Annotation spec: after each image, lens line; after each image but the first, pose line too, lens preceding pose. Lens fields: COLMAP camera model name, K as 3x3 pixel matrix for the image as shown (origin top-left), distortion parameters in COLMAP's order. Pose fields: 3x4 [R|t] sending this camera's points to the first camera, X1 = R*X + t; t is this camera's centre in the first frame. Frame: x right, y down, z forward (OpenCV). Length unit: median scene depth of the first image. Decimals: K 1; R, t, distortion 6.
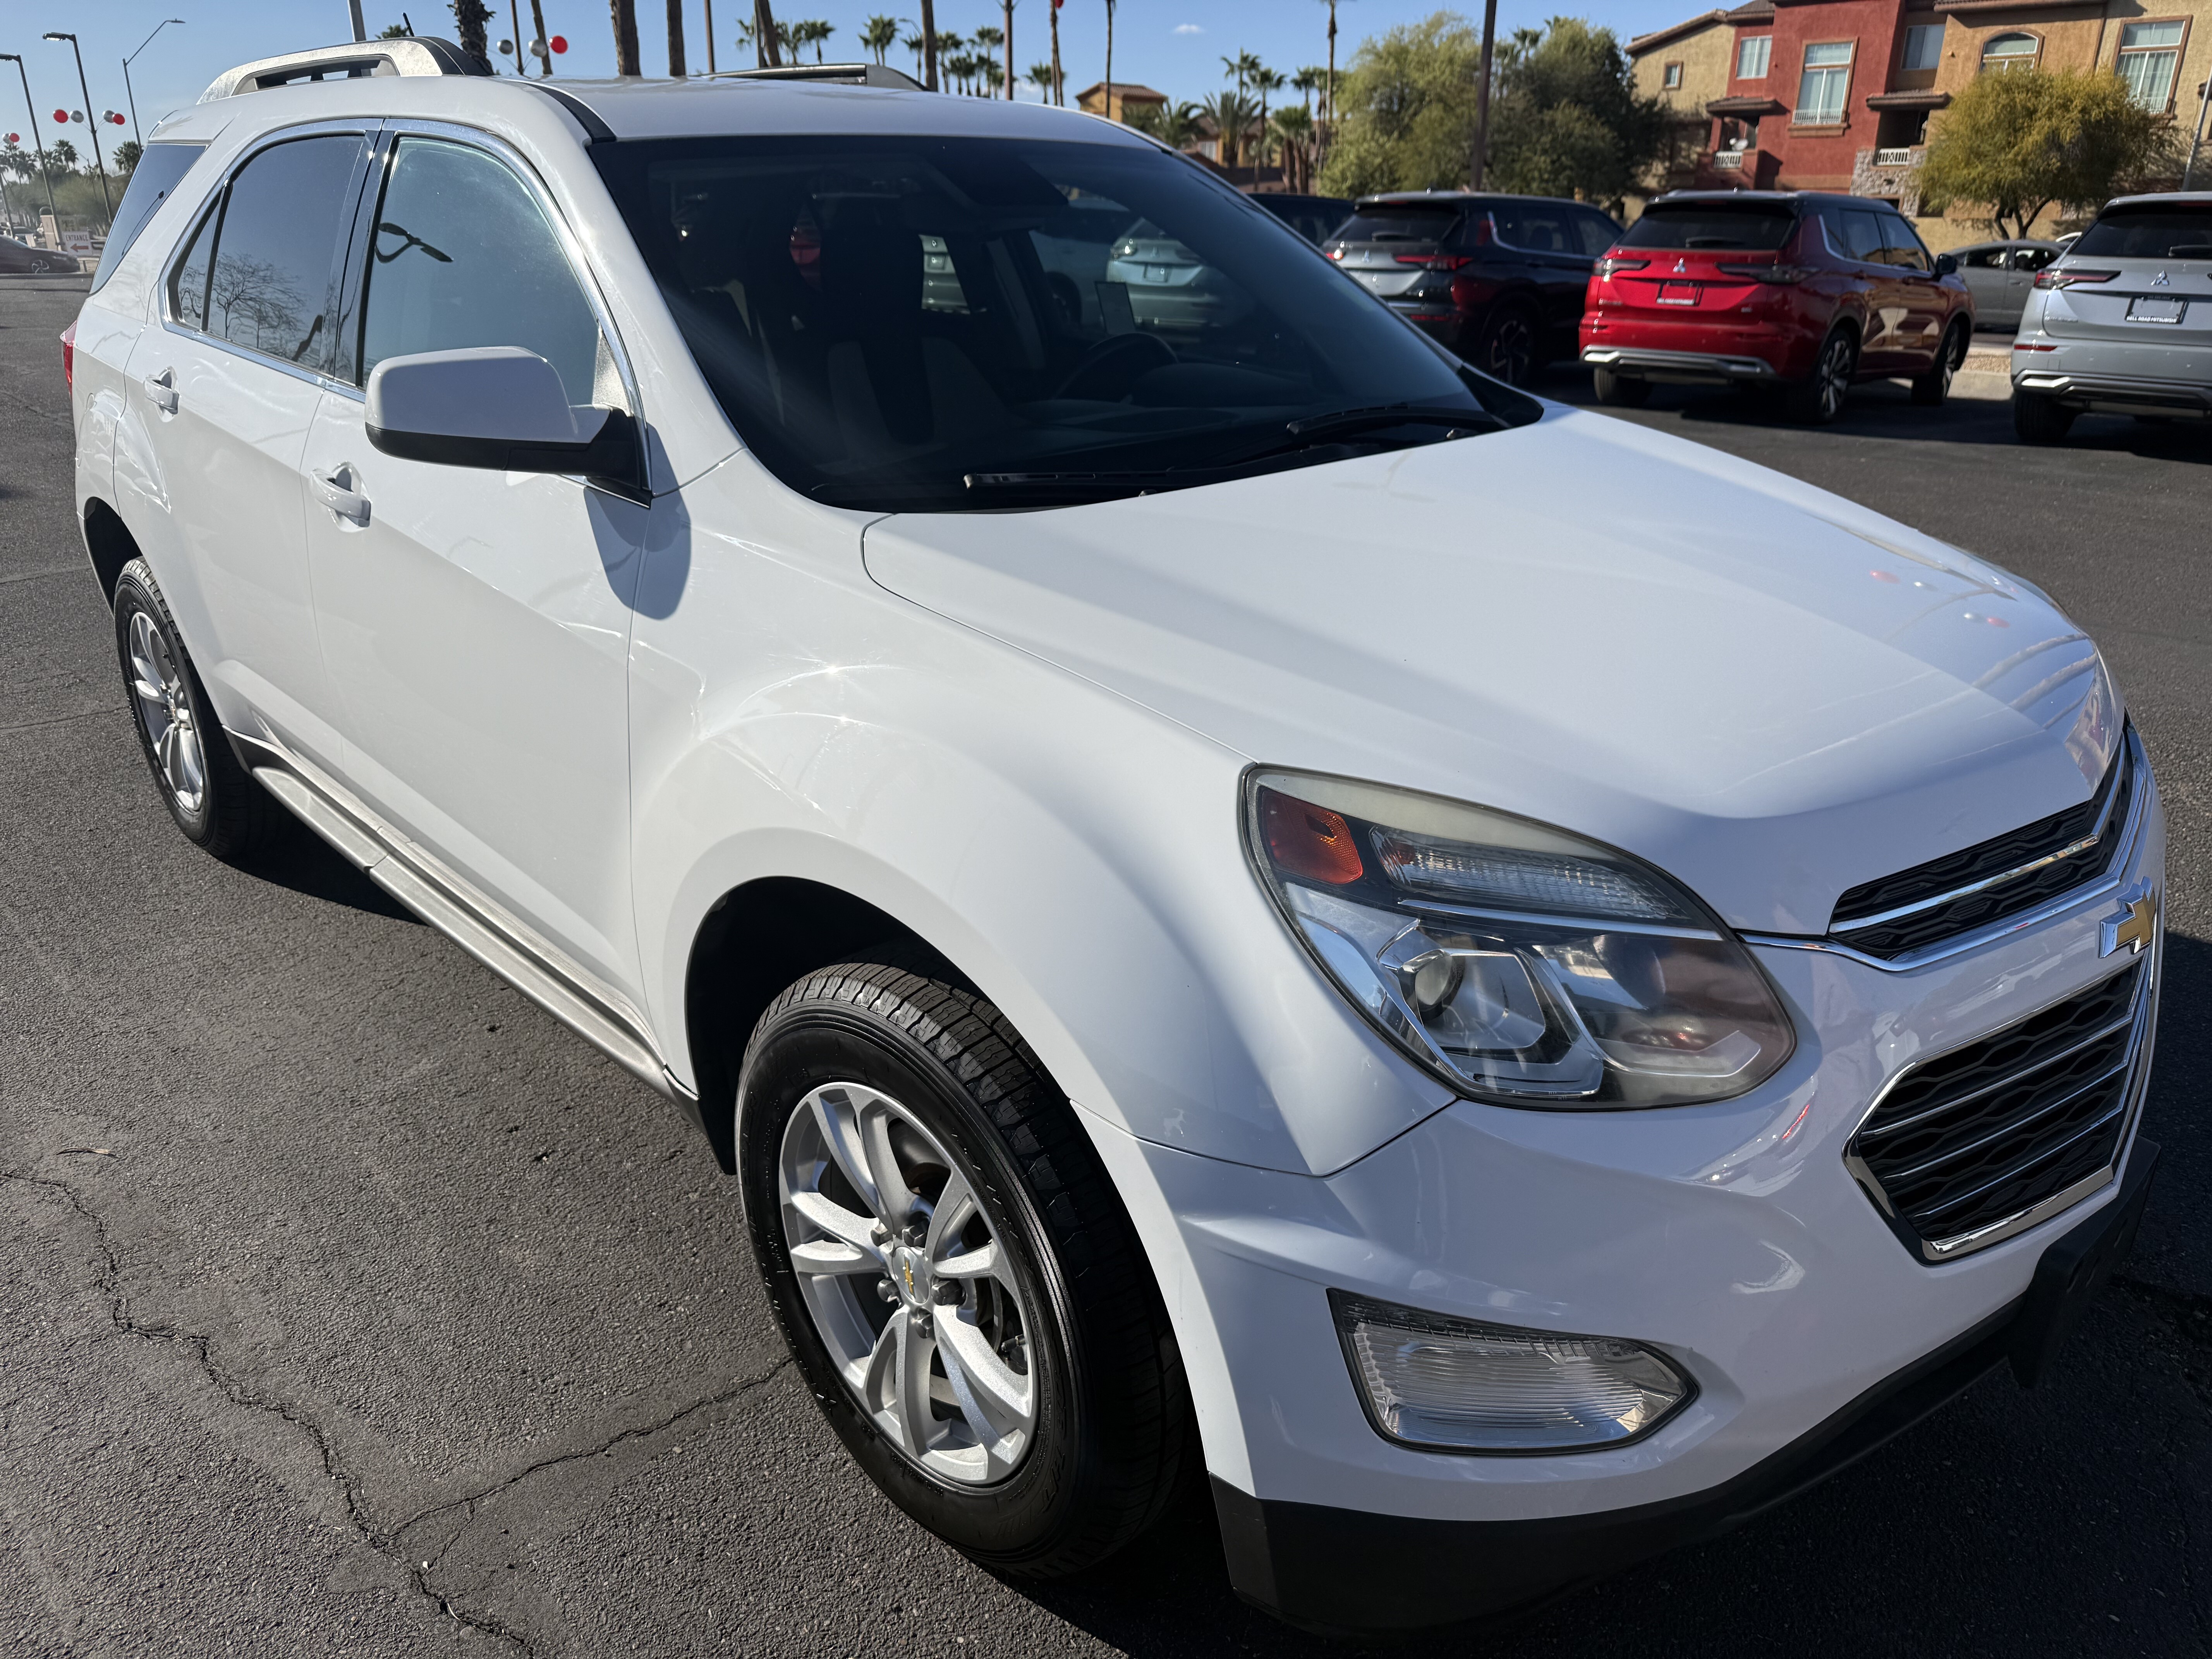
lens RADIAL K [[1559.0, 0, 1106.0], [0, 1559.0, 829.5], [0, 0, 1]] dist [0.001657, -0.004748]
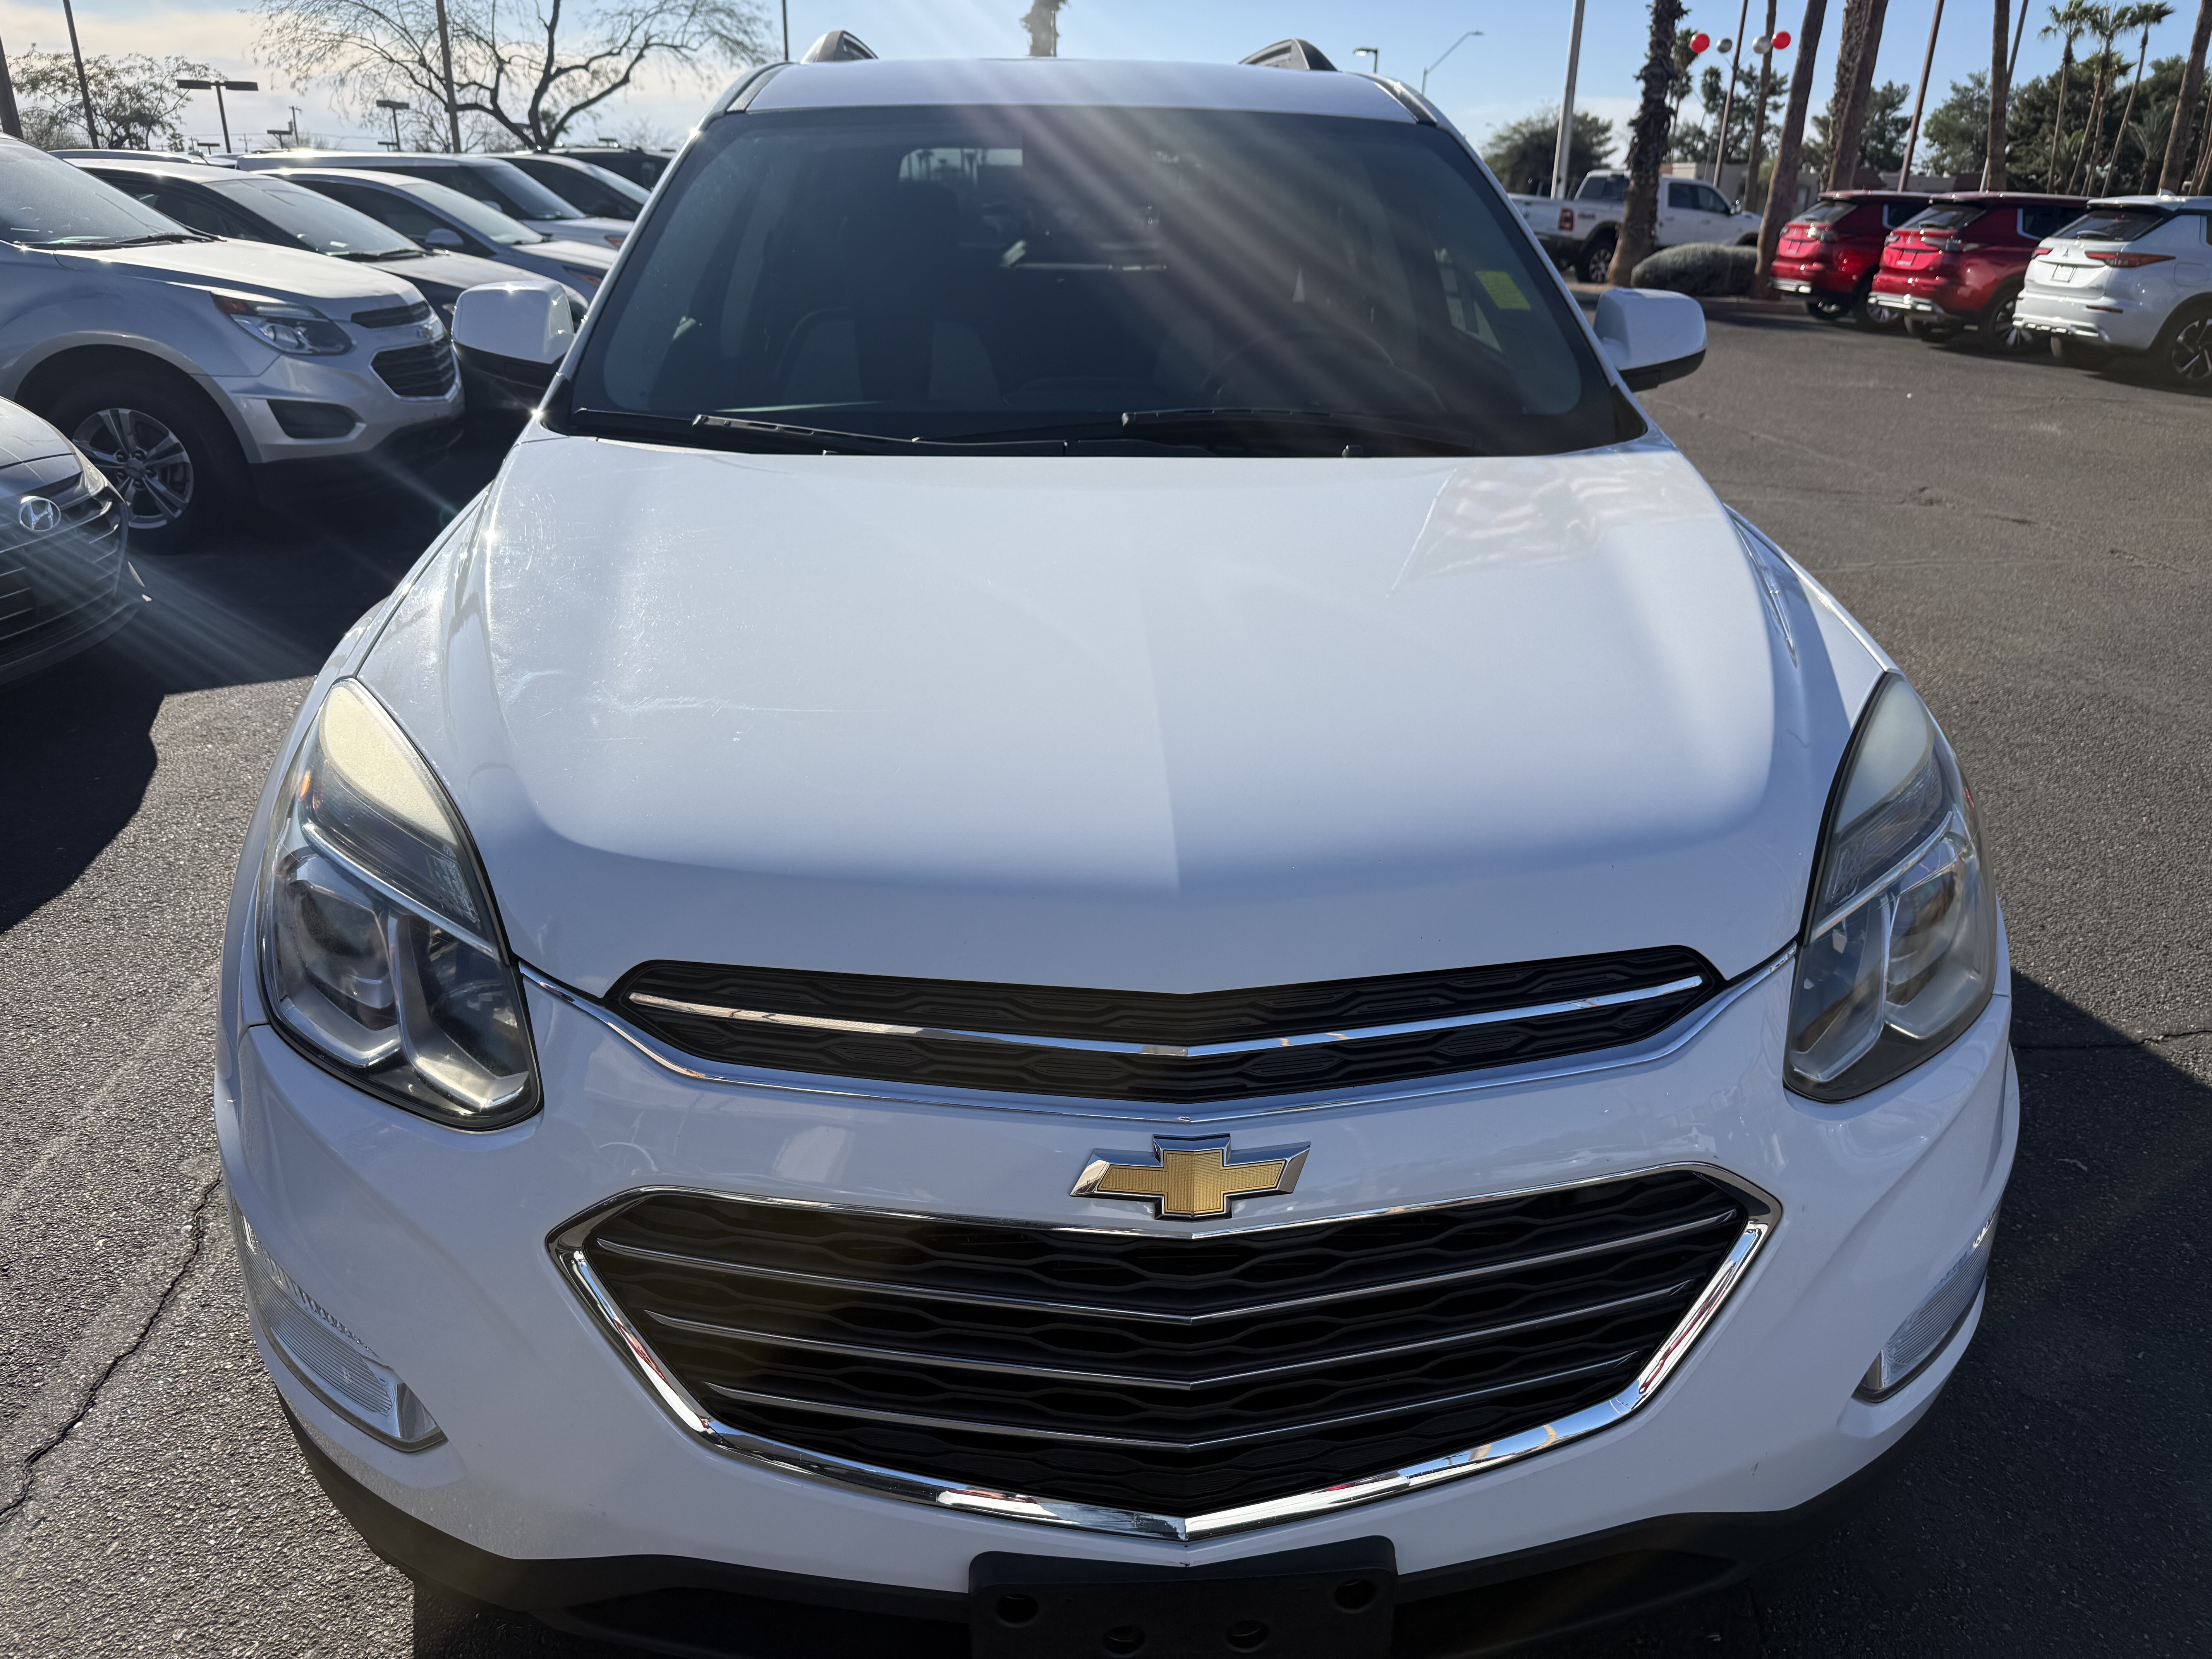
lens RADIAL K [[1559.0, 0, 1106.0], [0, 1559.0, 829.5], [0, 0, 1]] dist [0.001657, -0.004748]
pose [[0.771426, 0.254257, -0.583315, 0.736338], [-0.254121, 0.963525, 0.083912, -0.104386], [0.583374, 0.083500, 0.807900, 0.298827]]
